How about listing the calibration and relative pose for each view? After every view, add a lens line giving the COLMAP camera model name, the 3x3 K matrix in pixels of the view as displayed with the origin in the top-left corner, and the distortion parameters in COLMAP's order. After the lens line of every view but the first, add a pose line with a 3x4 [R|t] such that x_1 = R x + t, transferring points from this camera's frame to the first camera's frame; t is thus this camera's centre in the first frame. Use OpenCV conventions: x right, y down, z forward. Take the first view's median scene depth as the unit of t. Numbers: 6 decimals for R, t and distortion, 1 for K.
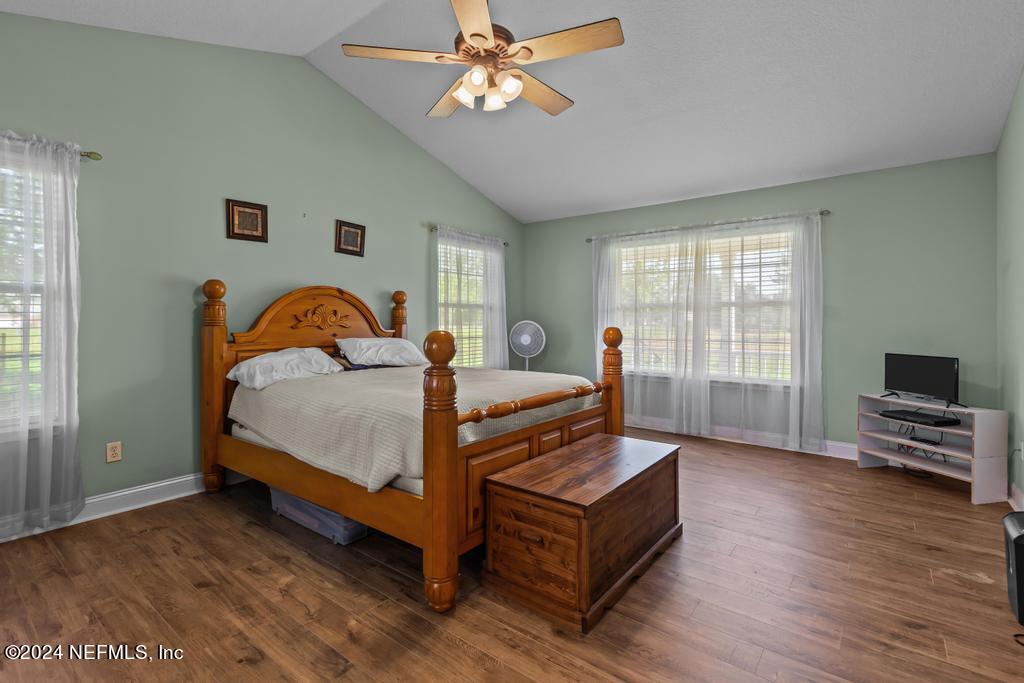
lens RADIAL K [[467.3, 0, 512.0], [0, 467.3, 341.5], [0, 0, 1]] dist [-0.000129, -0.000122]
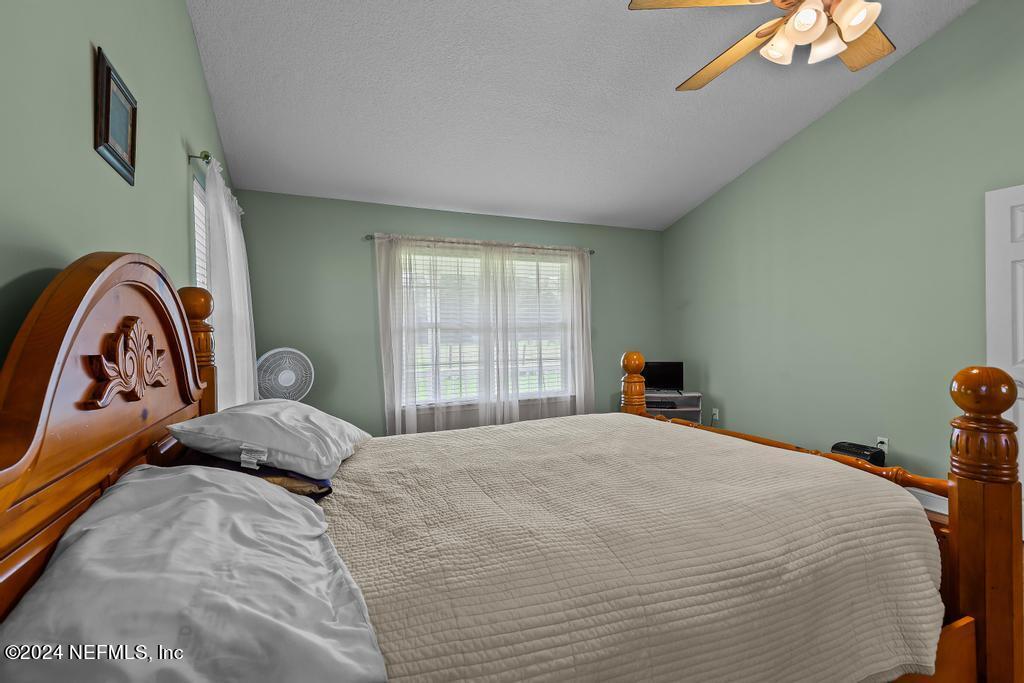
lens RADIAL K [[467.3, 0, 512.0], [0, 467.3, 341.5], [0, 0, 1]] dist [-0.000129, -0.000122]
pose [[0.468319, -0.023862, 0.883237, -0.483612], [0.056837, 0.998378, -0.003164, -0.041828], [-0.881729, 0.051683, 0.468916, 0.556137]]
